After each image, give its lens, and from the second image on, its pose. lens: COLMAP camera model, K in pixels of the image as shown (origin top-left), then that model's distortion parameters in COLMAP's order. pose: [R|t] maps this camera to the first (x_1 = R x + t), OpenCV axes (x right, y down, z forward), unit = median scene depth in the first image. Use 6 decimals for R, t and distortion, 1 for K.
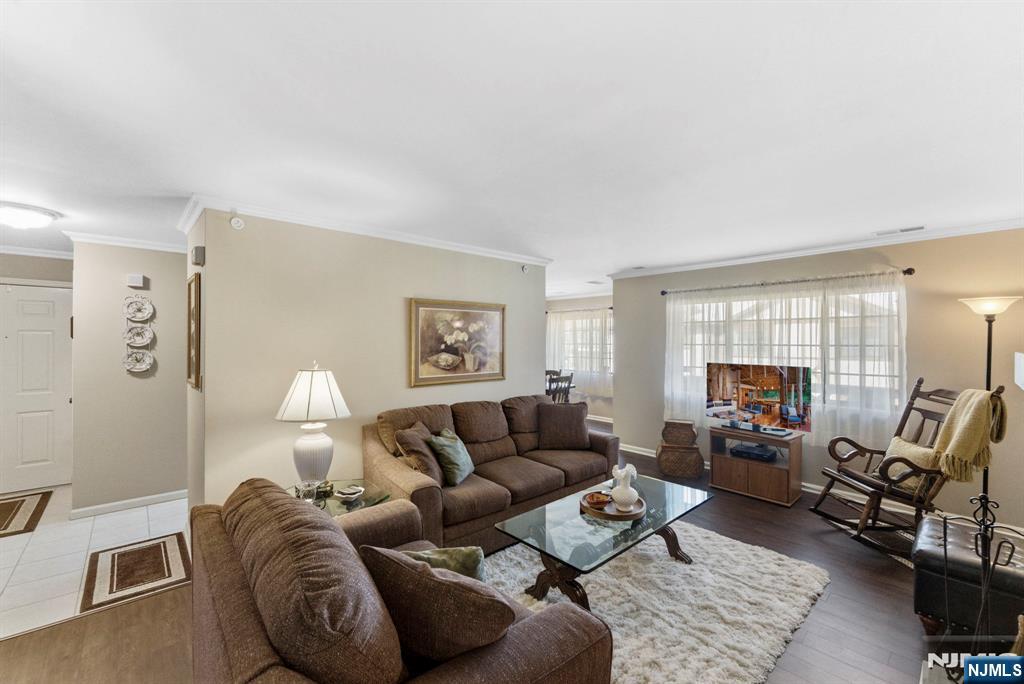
lens RADIAL K [[419.4, 0, 520.5], [0, 419.4, 347.5], [0, 0, 1]] dist [-0.000519, 0.001765]
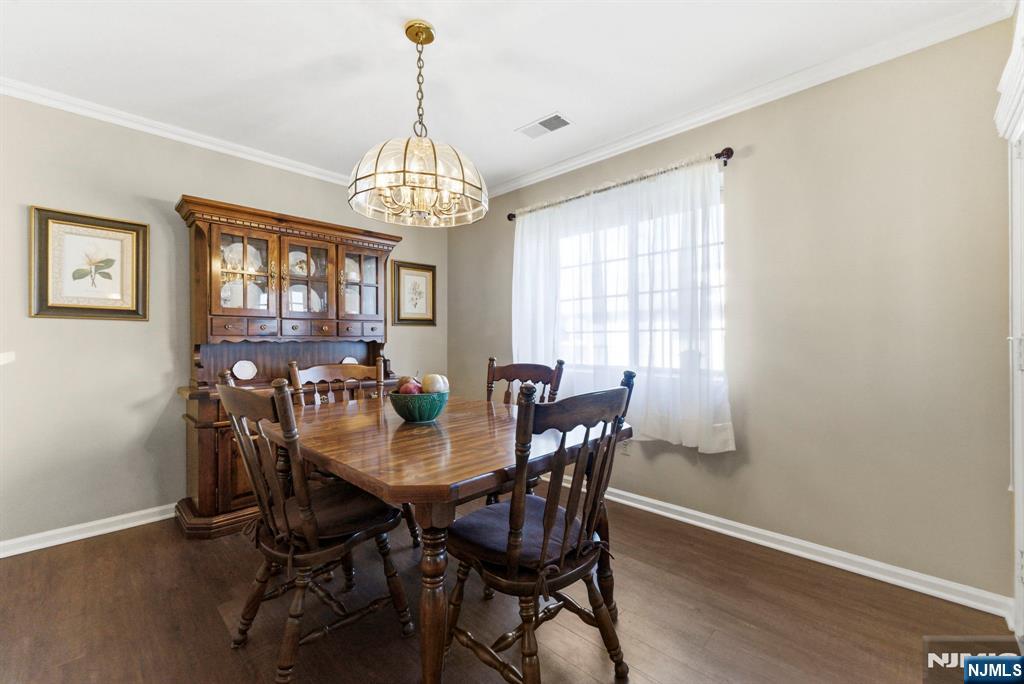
lens RADIAL K [[419.4, 0, 503.5], [0, 419.4, 339.0], [0, 0, 1]] dist [-0.000519, 0.001765]
pose [[0.993324, 0.003870, 0.115295, 0.041820], [-0.003875, 0.999992, -0.000178, 0.044602], [-0.115295, -0.000270, 0.993331, 0.825973]]
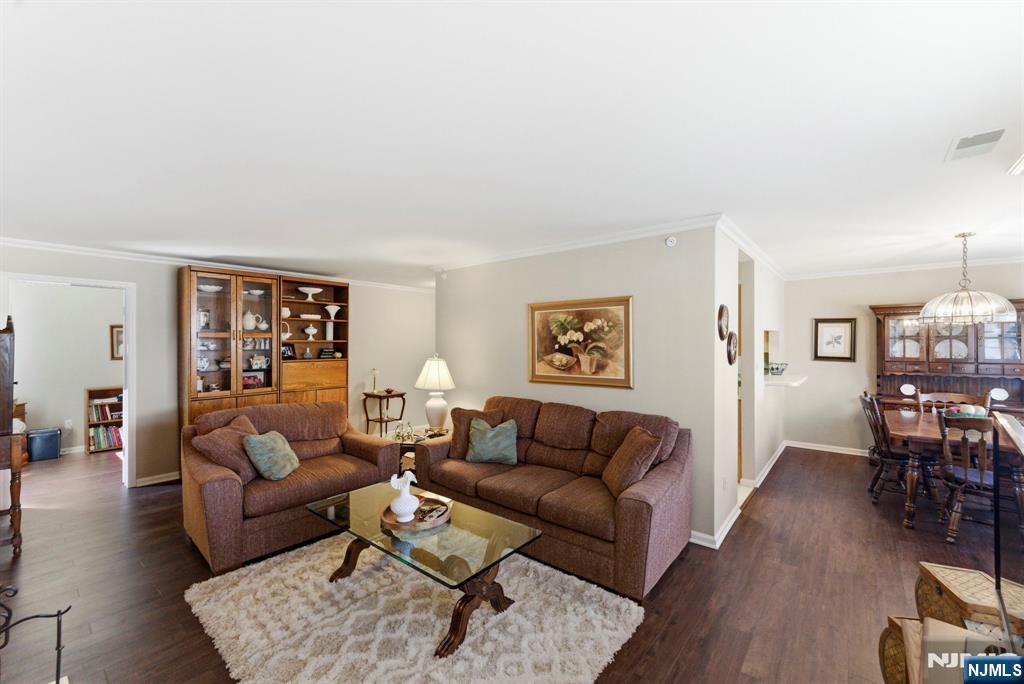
lens RADIAL K [[419.4, 0, 507.5], [0, 419.4, 340.2], [0, 0, 1]] dist [-0.000519, 0.001765]
pose [[0.116508, -0.001453, -0.993189, 0.505848], [-0.003897, 0.999991, -0.001920, -0.009702], [0.993182, 0.004094, 0.116501, 0.462404]]
